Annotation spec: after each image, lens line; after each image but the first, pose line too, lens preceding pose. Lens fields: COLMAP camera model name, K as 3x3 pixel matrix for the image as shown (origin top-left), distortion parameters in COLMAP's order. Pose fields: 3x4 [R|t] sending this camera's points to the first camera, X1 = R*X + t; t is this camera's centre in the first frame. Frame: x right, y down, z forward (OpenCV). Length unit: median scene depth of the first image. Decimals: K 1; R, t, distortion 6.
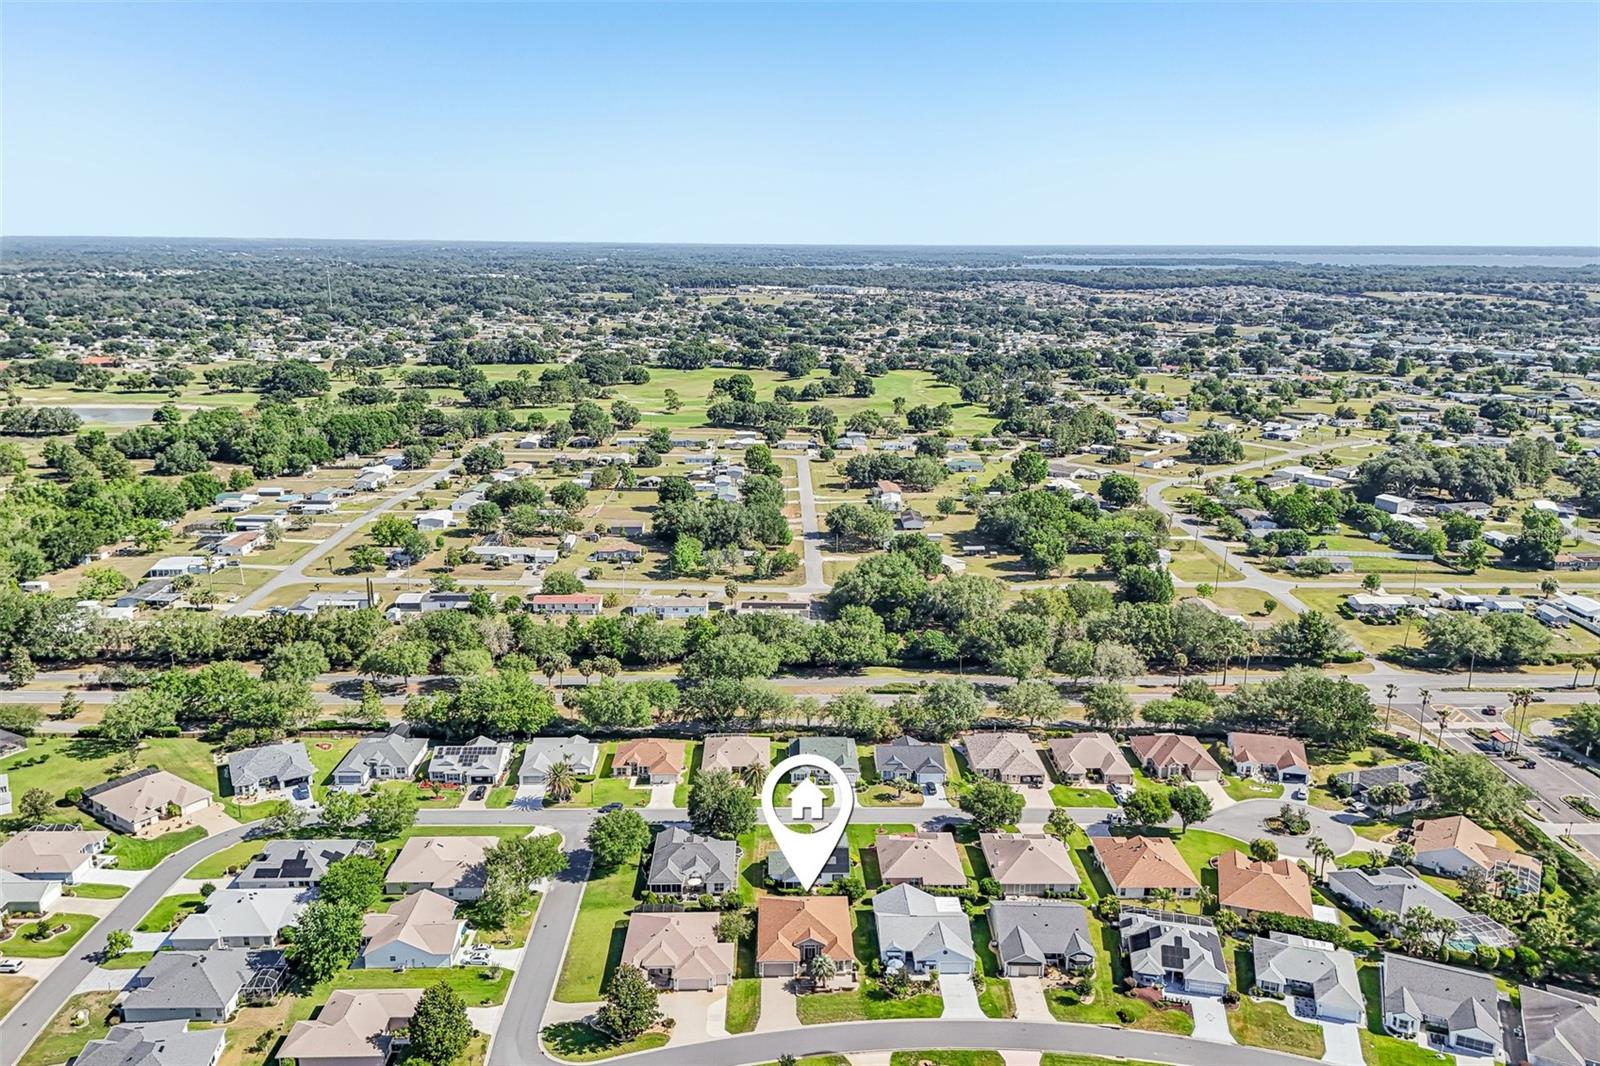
lens RADIAL K [[1171.7, 0, 800.0], [0, 1171.7, 533.0], [0, 0, 1]] dist [0.093429, -0.106360]
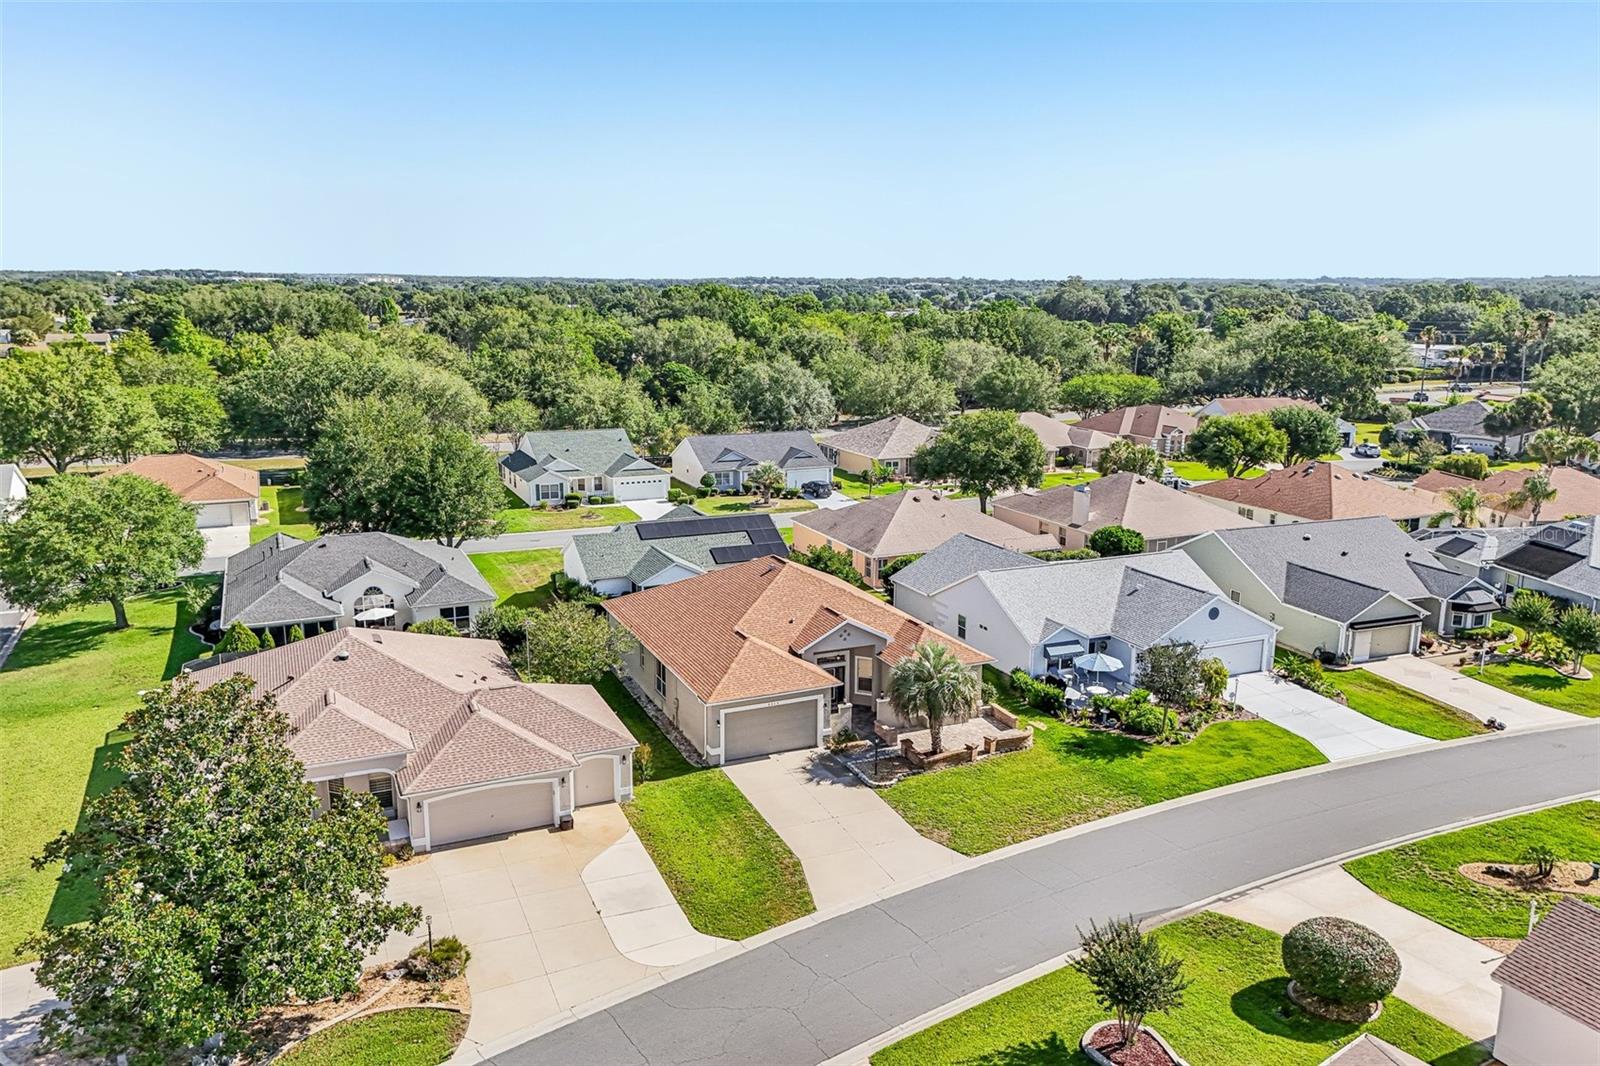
lens RADIAL K [[1175.7, 0, 800.0], [0, 1175.7, 533.0], [0, 0, 1]] dist [0.106930, -0.146844]
pose [[0.920900, -0.082610, 0.380944, -0.068520], [0.094031, 0.995504, -0.011431, 0.188039], [-0.378287, 0.046347, 0.924527, 0.421652]]
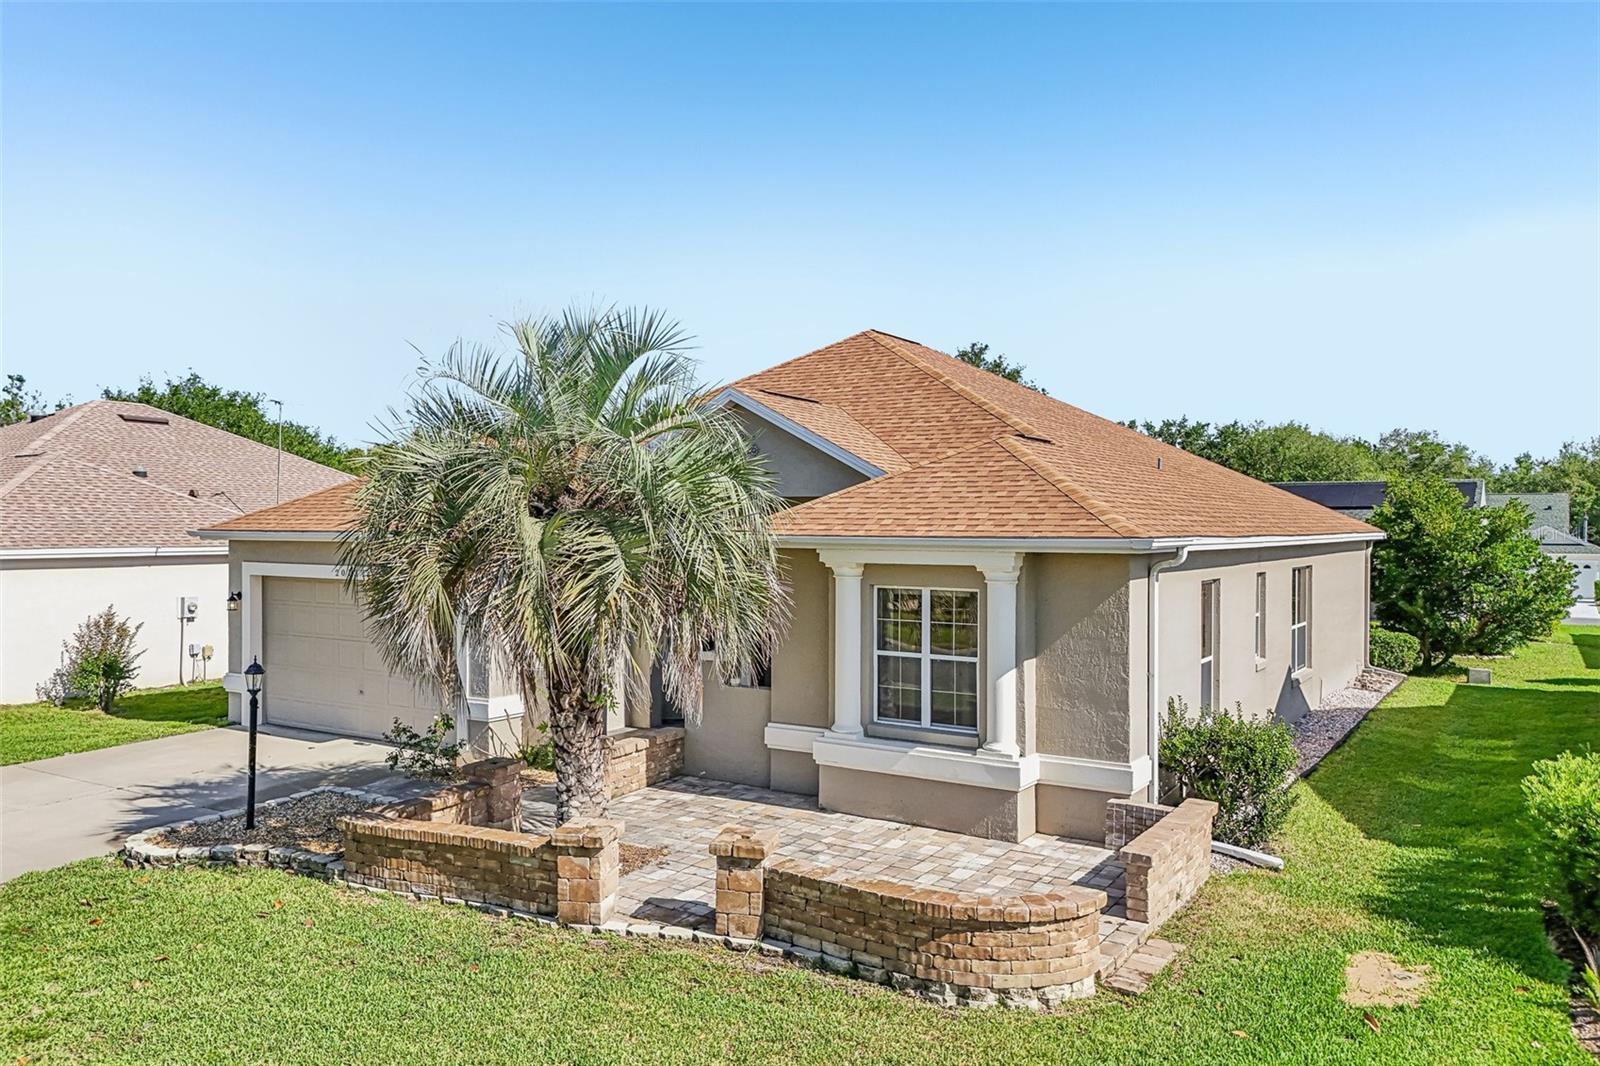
lens RADIAL K [[1169.8, 0, 800.0], [0, 1169.8, 533.0], [0, 0, 1]] dist [0.063382, -0.105042]
pose [[0.831589, -0.000716, -0.555392, 0.037311], [-0.132674, 0.970791, -0.199905, 0.216262], [0.539313, 0.239925, 0.807204, 0.545632]]
